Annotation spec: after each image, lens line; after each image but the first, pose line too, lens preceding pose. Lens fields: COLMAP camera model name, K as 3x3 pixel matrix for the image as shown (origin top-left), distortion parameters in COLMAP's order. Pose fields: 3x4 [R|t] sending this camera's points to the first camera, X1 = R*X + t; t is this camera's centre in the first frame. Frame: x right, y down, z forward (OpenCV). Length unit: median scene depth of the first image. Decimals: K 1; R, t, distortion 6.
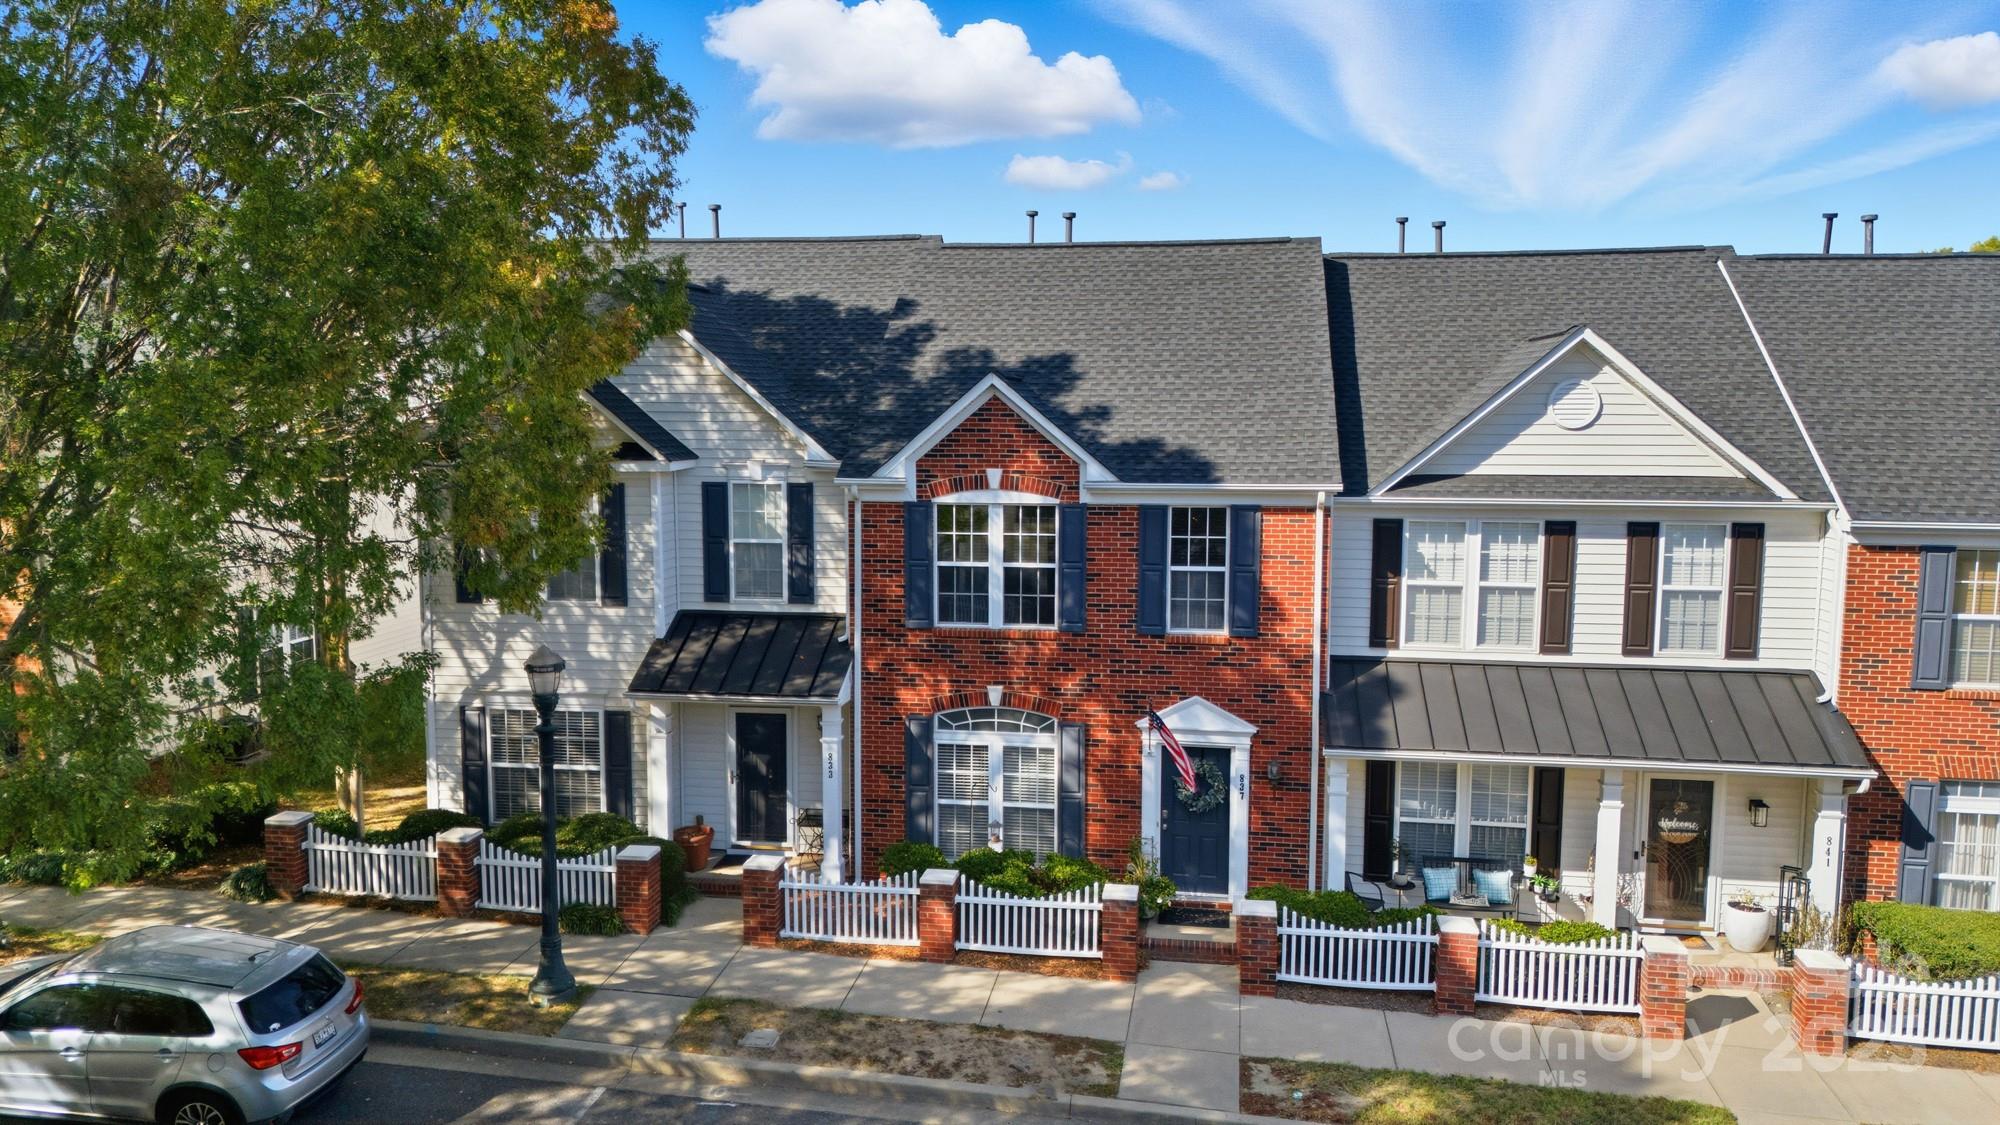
lens RADIAL K [[1404.2, 0, 1000.0], [0, 1404.2, 562.5], [0, 0, 1]] dist [0.049467, 0.000128]
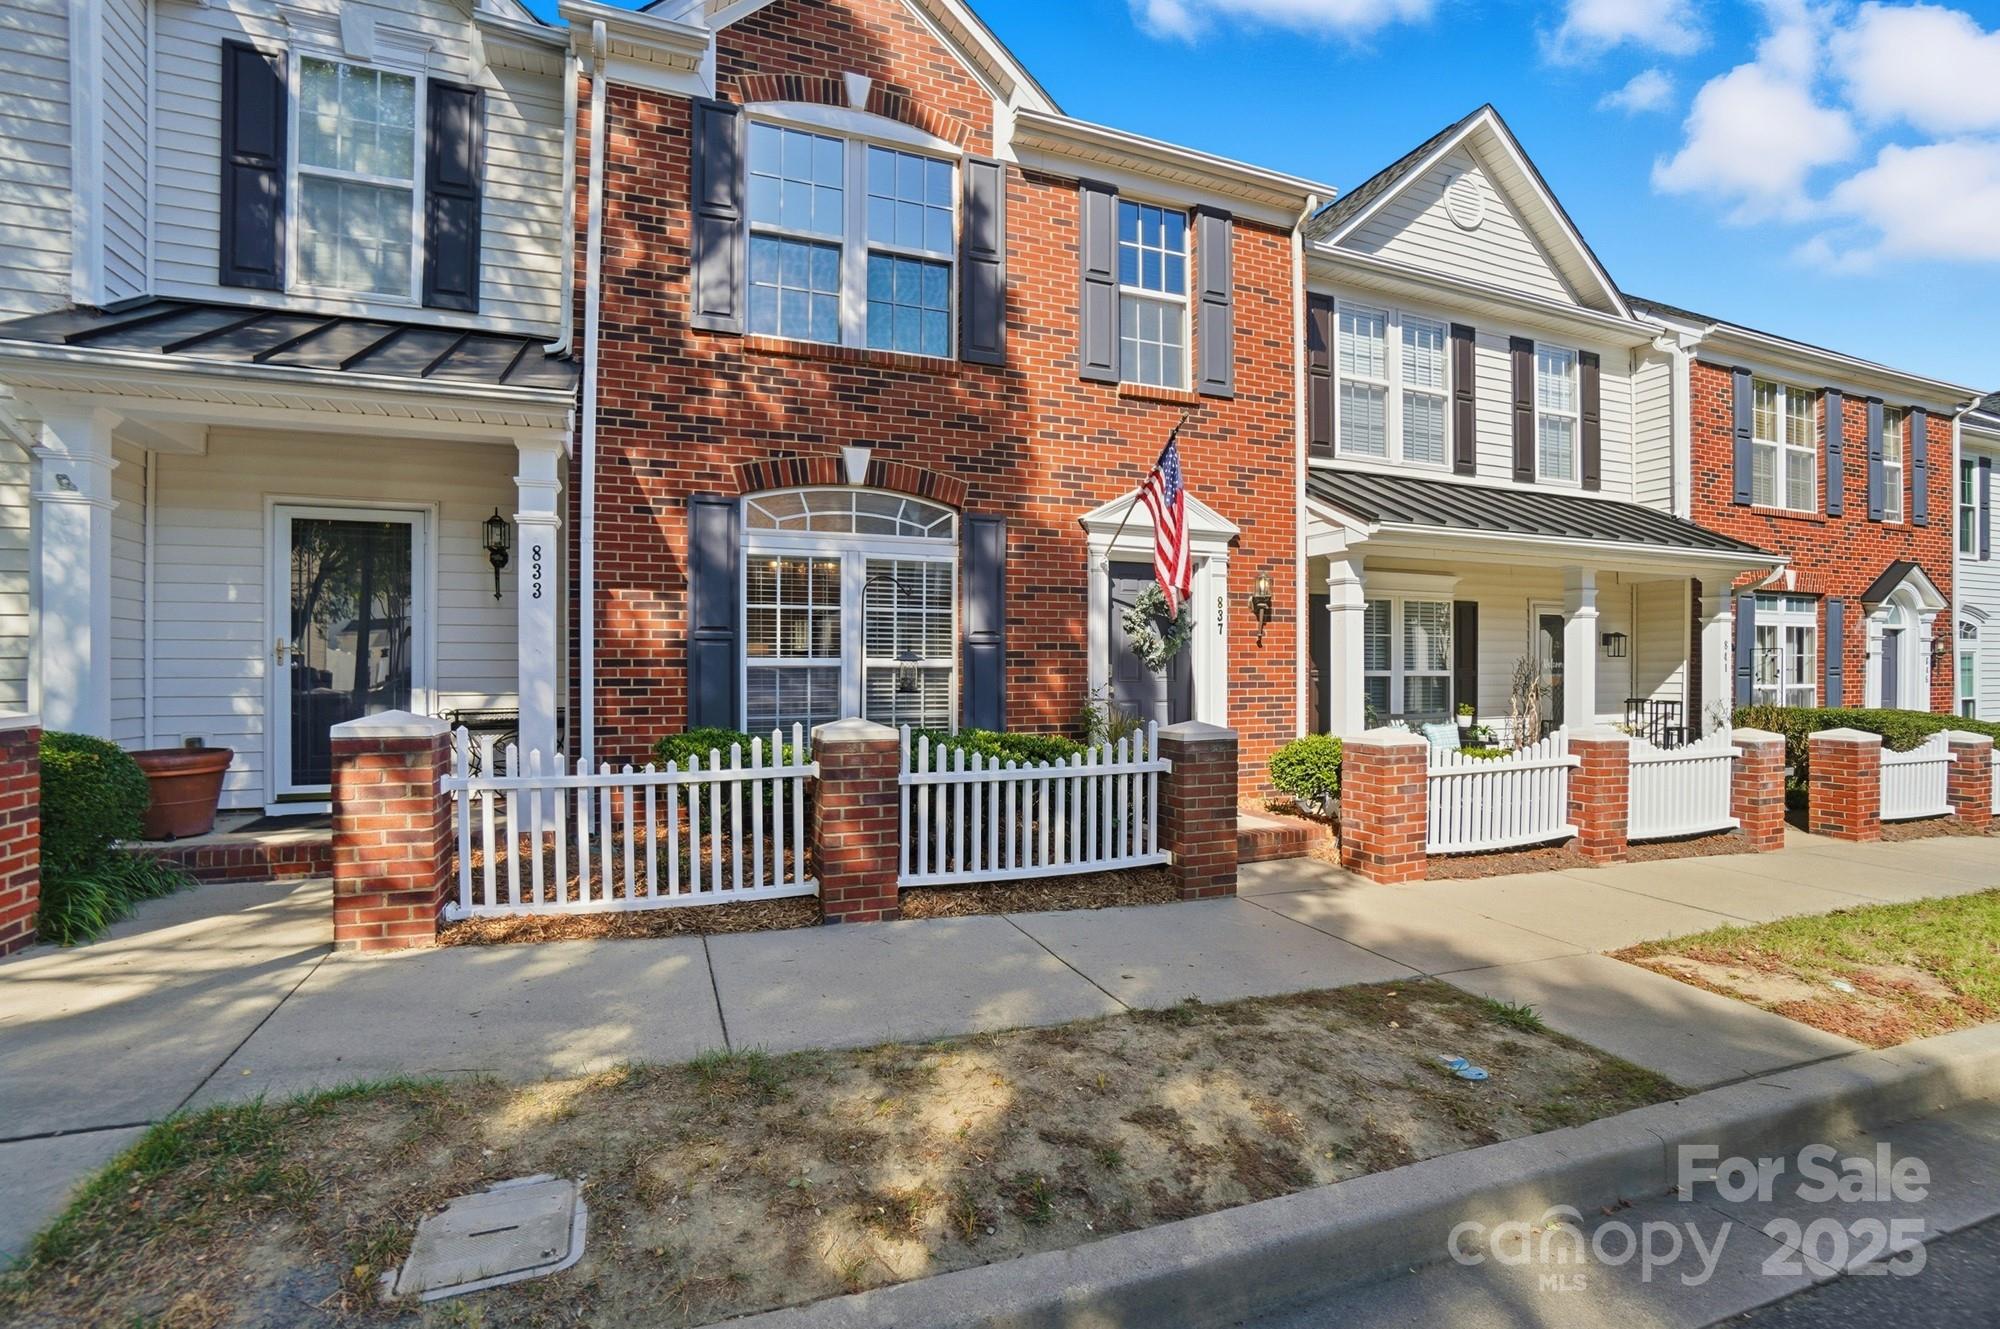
lens RADIAL K [[894.3, 0, 996.3], [0, 894.3, 663.6], [0, 0, 1]] dist [-0.062505, 0.023149]
pose [[0.865692, -0.003398, 0.500565, -0.139116], [0.057737, 0.993981, -0.093104, 0.216711], [-0.497236, 0.109500, 0.860678, 0.684812]]
